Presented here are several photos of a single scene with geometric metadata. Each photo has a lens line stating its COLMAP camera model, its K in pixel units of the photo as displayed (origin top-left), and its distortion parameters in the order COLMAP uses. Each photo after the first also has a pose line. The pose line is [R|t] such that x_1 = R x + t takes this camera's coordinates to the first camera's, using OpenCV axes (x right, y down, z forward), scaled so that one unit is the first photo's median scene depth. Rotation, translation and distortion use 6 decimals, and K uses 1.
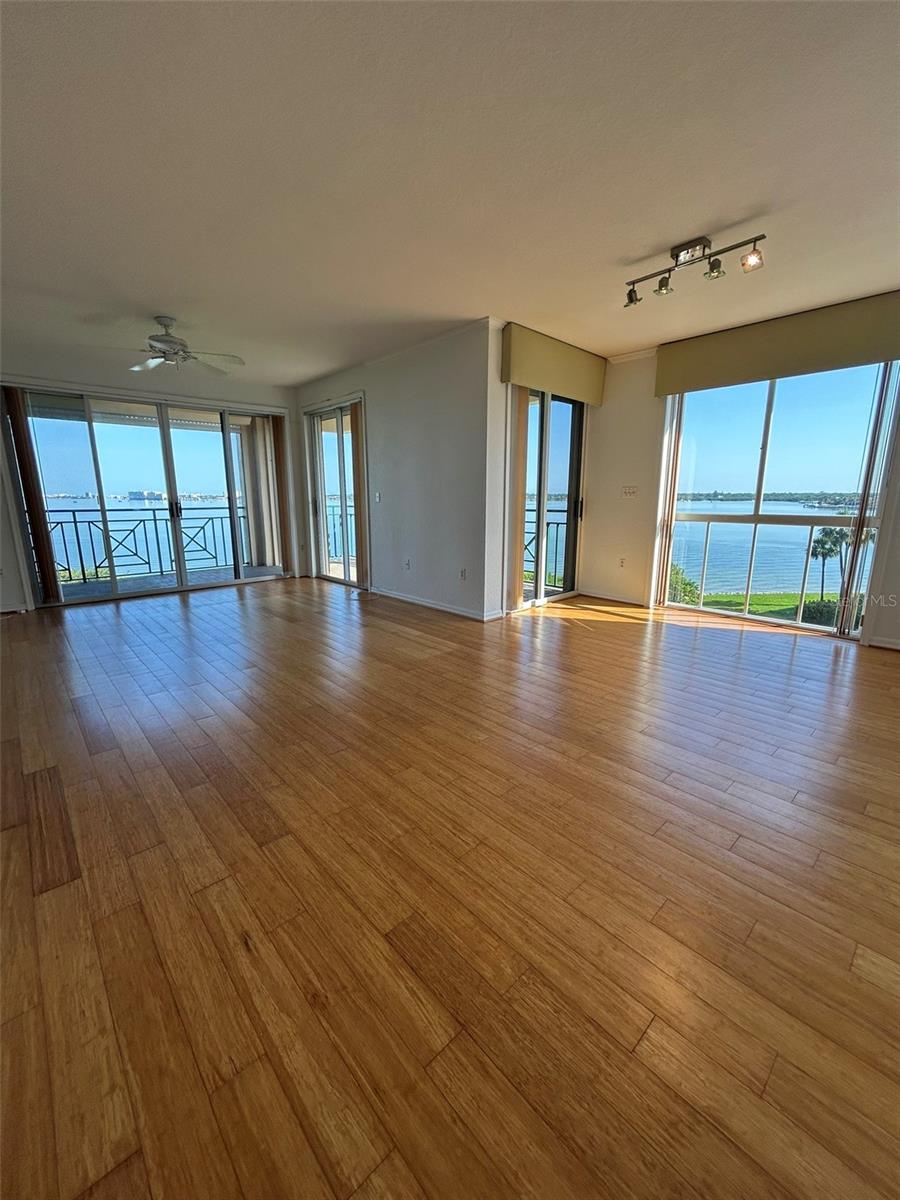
lens RADIAL K [[480.2, 0, 455.3], [0, 480.2, 598.6], [0, 0, 1]] dist [-0.002319, -0.000106]
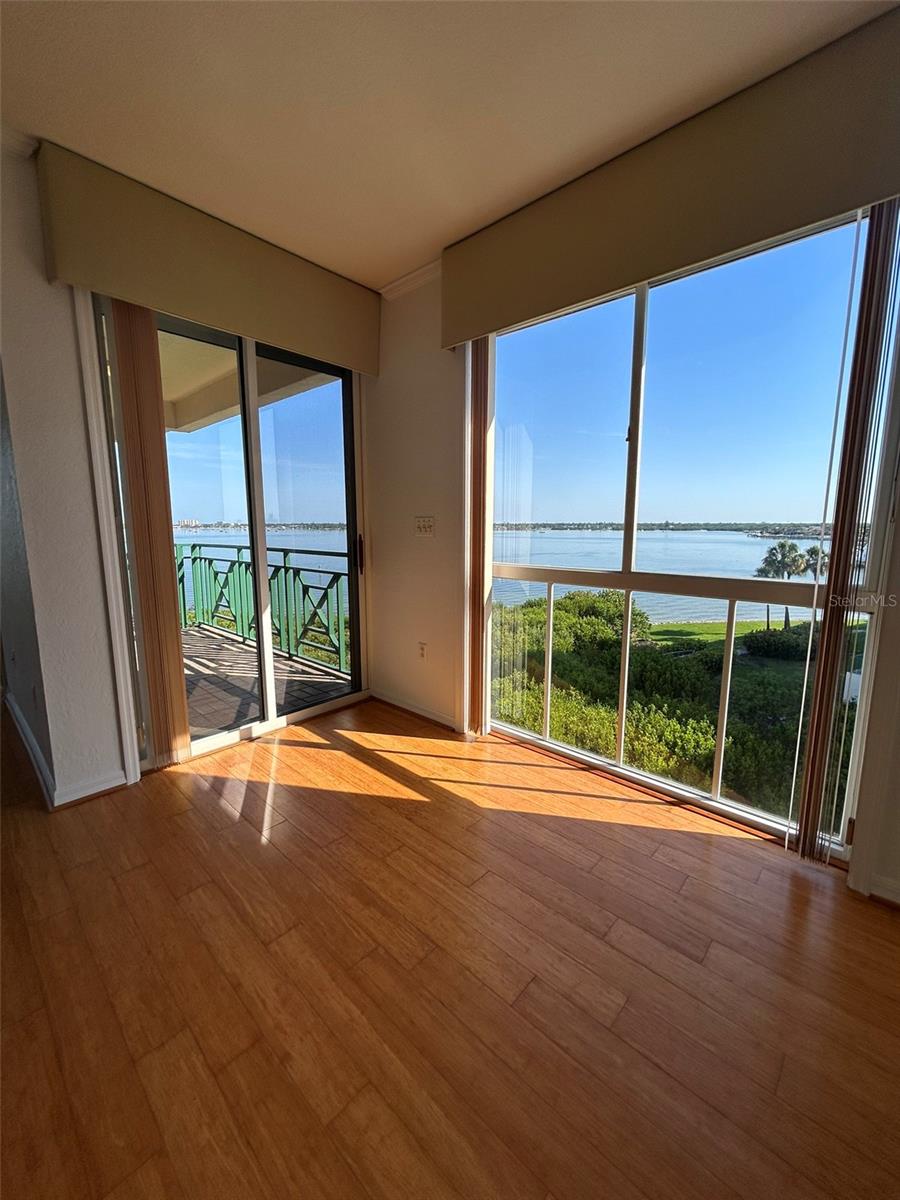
lens RADIAL K [[480.7, 0, 450.0], [0, 480.7, 600.0], [0, 0, 1]] dist [-0.000350, -0.000033]
pose [[0.997575, -0.007351, 0.069209, 0.386011], [0.011224, 0.998382, -0.055737, -0.114392], [-0.068687, 0.056379, 0.996044, 0.487541]]
